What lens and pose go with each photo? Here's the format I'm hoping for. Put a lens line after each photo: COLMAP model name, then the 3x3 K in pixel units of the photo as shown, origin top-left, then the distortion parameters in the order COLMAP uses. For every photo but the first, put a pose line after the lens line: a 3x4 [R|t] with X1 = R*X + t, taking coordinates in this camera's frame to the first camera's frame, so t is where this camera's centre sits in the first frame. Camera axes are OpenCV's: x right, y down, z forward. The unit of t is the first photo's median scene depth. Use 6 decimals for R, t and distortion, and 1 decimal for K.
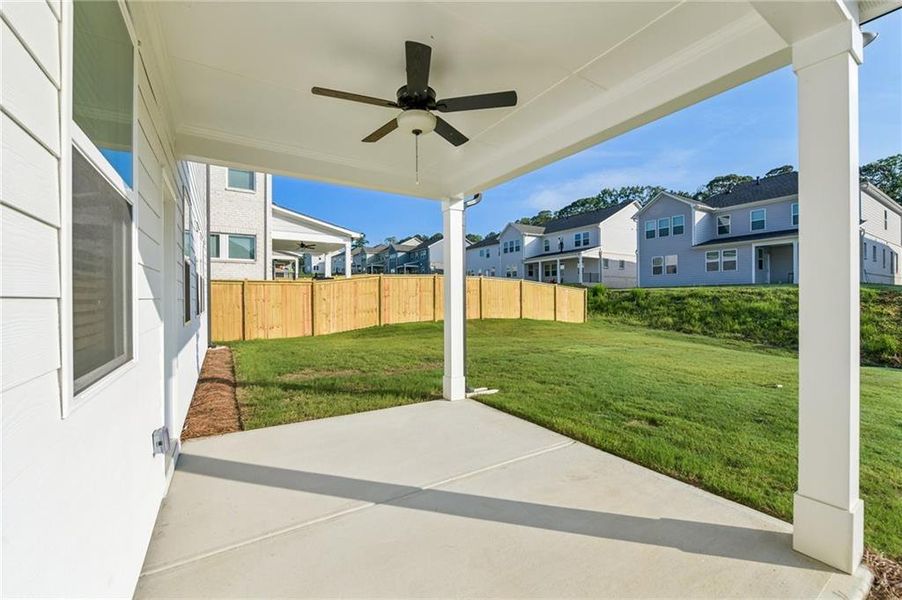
lens RADIAL K [[364.0, 0, 451.5], [0, 364.0, 300.3], [0, 0, 1]] dist [0.006716, 0.000048]
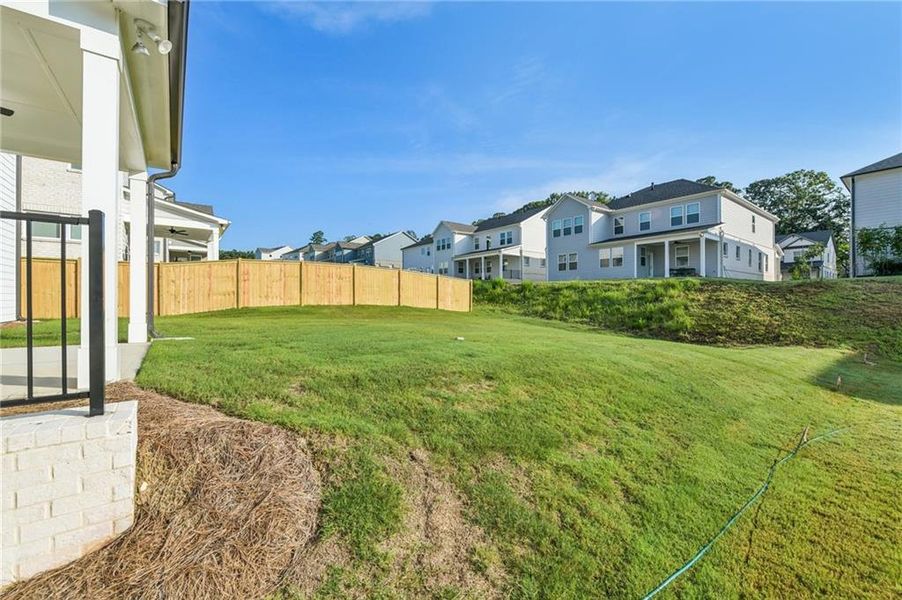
lens RADIAL K [[364.0, 0, 453.2], [0, 364.0, 298.3], [0, 0, 1]] dist [0.006716, 0.000048]
pose [[0.996921, 0.006366, 0.078158, 0.168505], [-0.005554, 0.999928, -0.010601, 0.024810], [-0.078220, 0.010135, 0.996885, -0.041897]]
